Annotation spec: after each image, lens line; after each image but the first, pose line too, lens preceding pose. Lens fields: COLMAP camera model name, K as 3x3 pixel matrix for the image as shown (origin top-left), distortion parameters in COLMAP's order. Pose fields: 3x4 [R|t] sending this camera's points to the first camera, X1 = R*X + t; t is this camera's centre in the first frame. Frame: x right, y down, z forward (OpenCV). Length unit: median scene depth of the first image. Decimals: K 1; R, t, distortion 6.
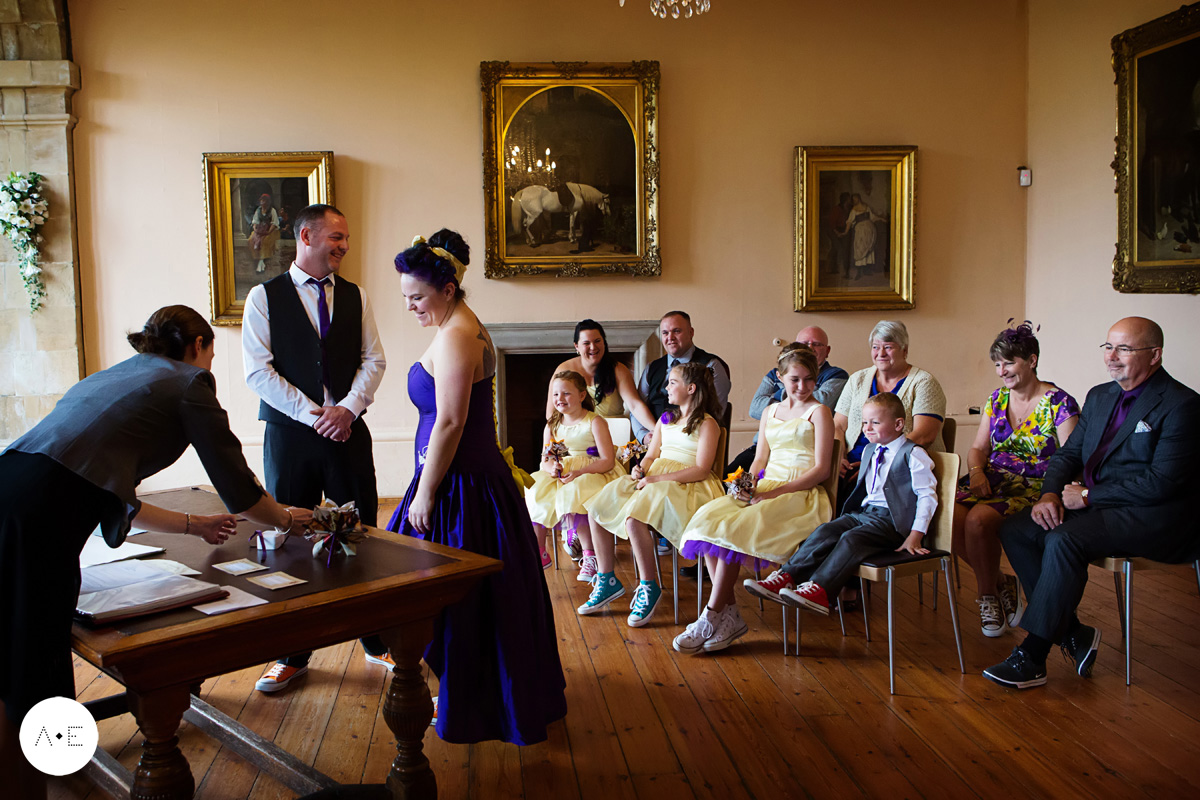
lens RADIAL K [[1069.1, 0, 547.4], [0, 1069.1, 373.0], [0, 0, 1]] dist [0.005323, -0.000842]
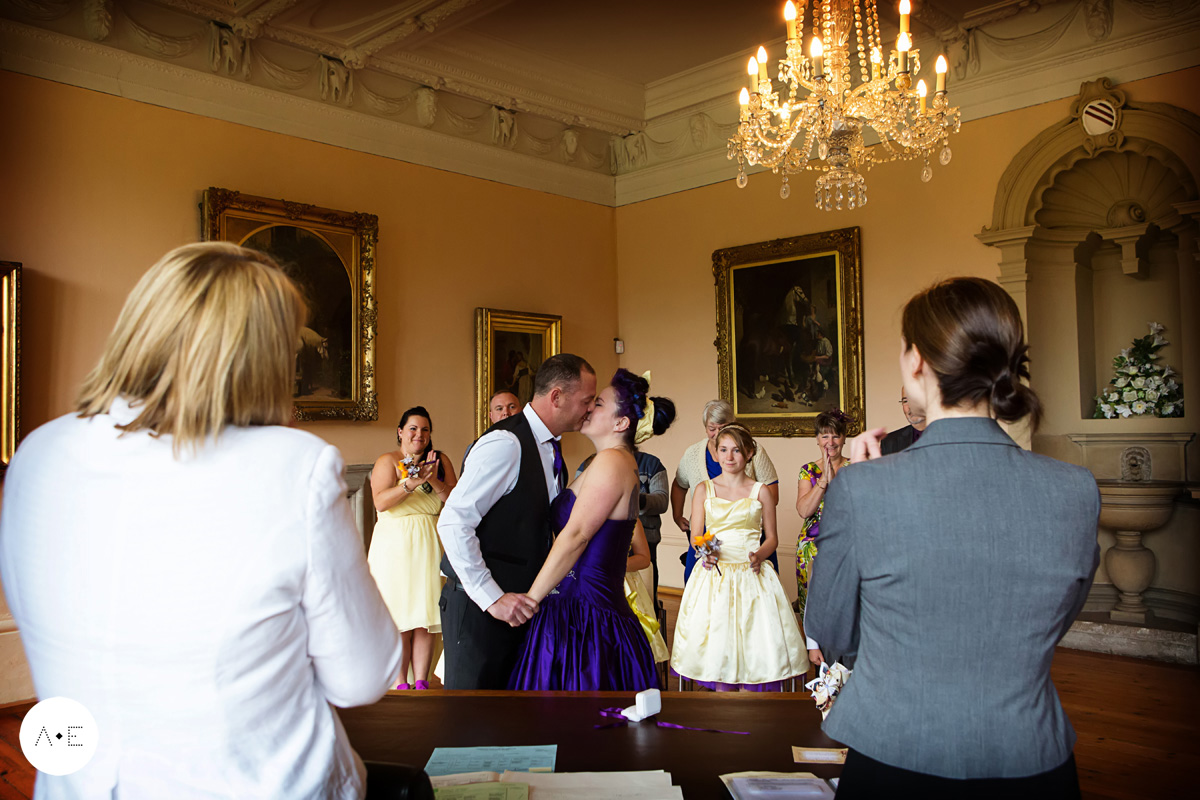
lens RADIAL K [[951.1, 0, 600.0], [0, 951.1, 400.0], [0, 0, 1]] dist [0.004463, 0.000908]
pose [[0.741826, 0.023280, 0.670188, -0.397839], [0.050824, 0.994571, -0.090805, -0.019382], [-0.668664, 0.101423, 0.736615, 0.212026]]
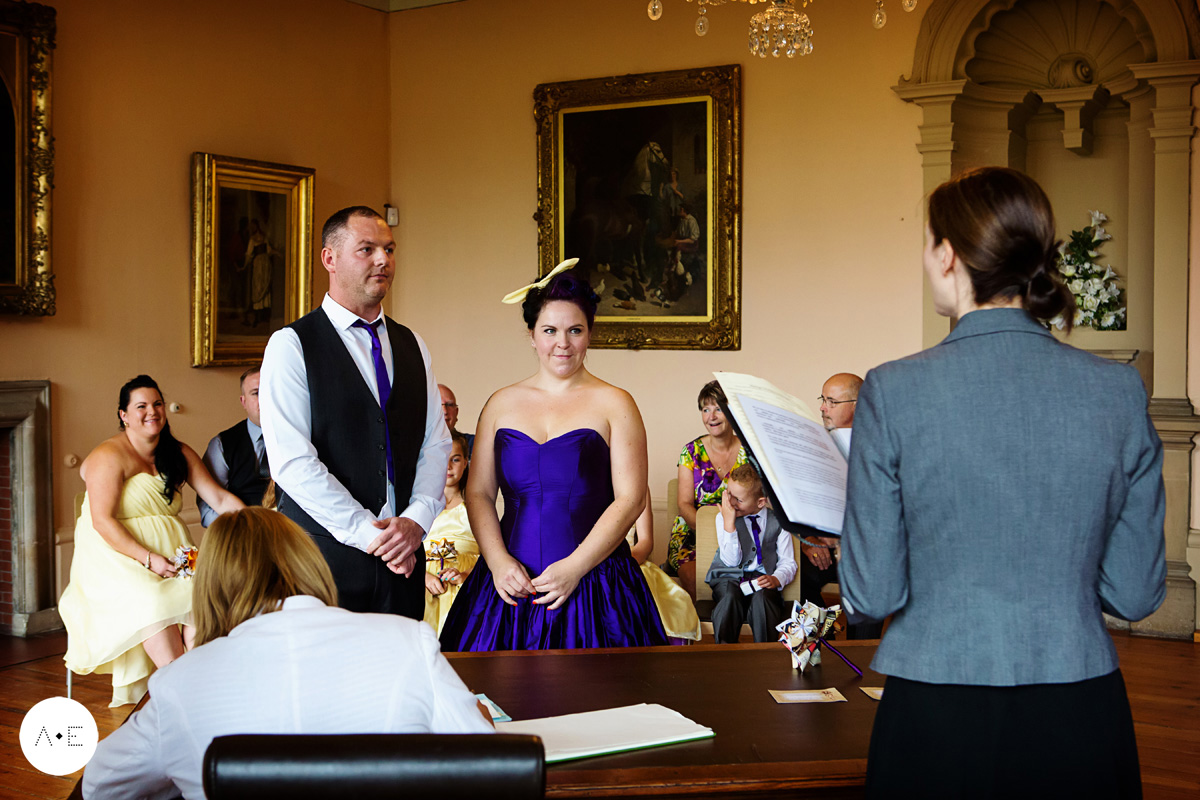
lens RADIAL K [[1434.7, 0, 600.0], [0, 1434.7, 400.0], [0, 0, 1]] dist [-0.016172, -0.024480]
pose [[0.573999, -0.020562, 0.818597, -0.515783], [0.047745, 0.998824, -0.008390, -0.013637], [-0.817463, 0.043899, 0.574306, 0.210605]]
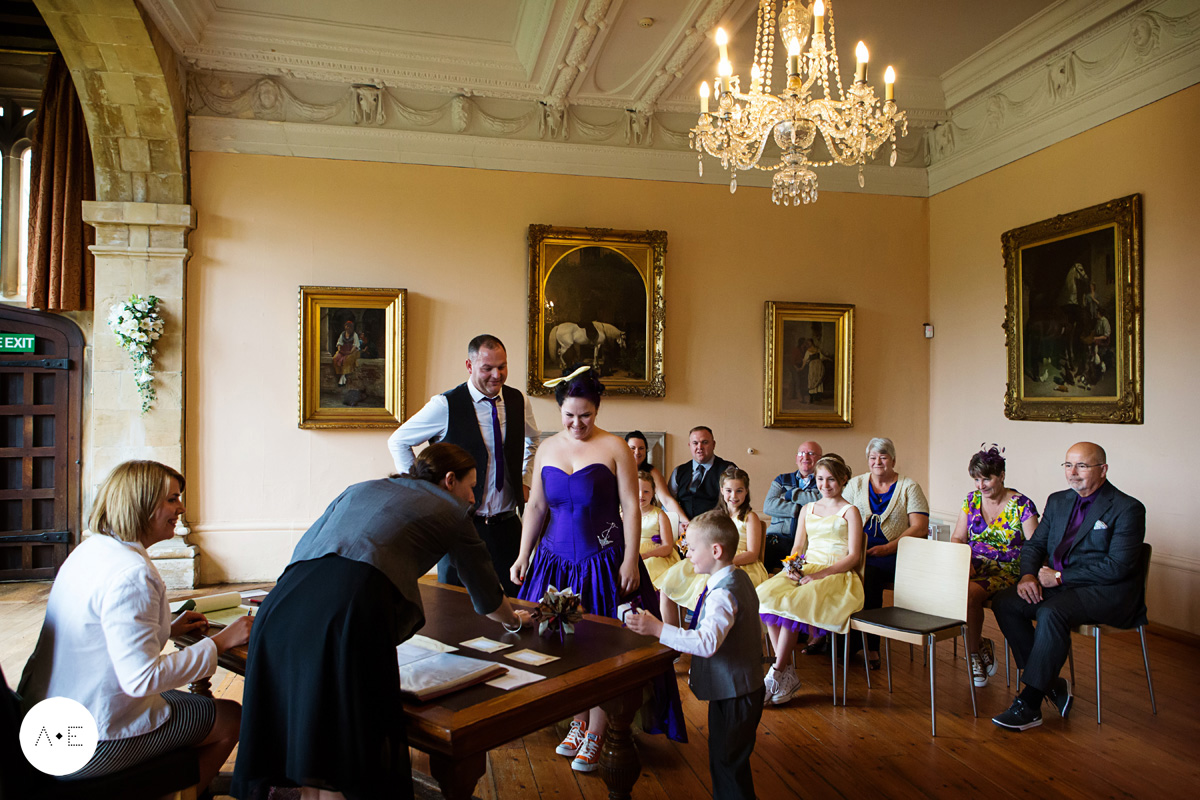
lens RADIAL K [[846.8, 0, 600.0], [0, 846.8, 400.0], [0, 0, 1]] dist [-0.007910, 0.000246]
pose [[0.990485, 0.027419, 0.134865, -0.121449], [-0.016582, 0.996590, -0.080830, -0.005357], [-0.136621, 0.077824, 0.987562, 0.019387]]
